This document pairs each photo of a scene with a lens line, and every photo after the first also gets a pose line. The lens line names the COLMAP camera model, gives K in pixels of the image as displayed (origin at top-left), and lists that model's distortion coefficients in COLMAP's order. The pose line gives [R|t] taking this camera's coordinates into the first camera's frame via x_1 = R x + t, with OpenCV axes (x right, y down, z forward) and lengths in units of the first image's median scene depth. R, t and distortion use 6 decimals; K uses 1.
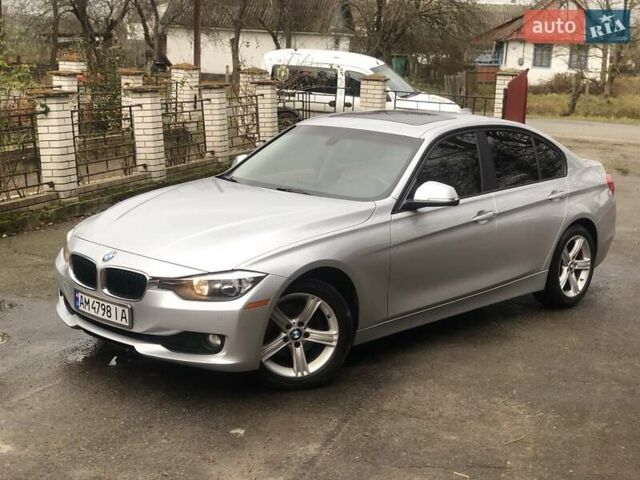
lens RADIAL K [[929.2, 0, 319.8], [0, 929.2, 242.2], [0, 0, 1]] dist [0.079543, 0.000000]
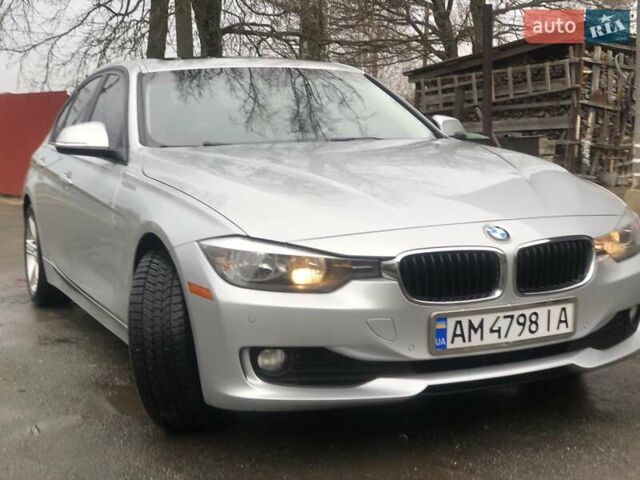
lens RADIAL K [[929.2, 0, 320.9], [0, 929.2, 239.5], [0, 0, 1]] dist [0.079543, 0.000000]
pose [[0.386875, -0.158709, 0.908372, -0.797357], [0.206199, 0.975023, 0.082534, -0.051053], [-0.898782, 0.155375, 0.409937, 0.878233]]
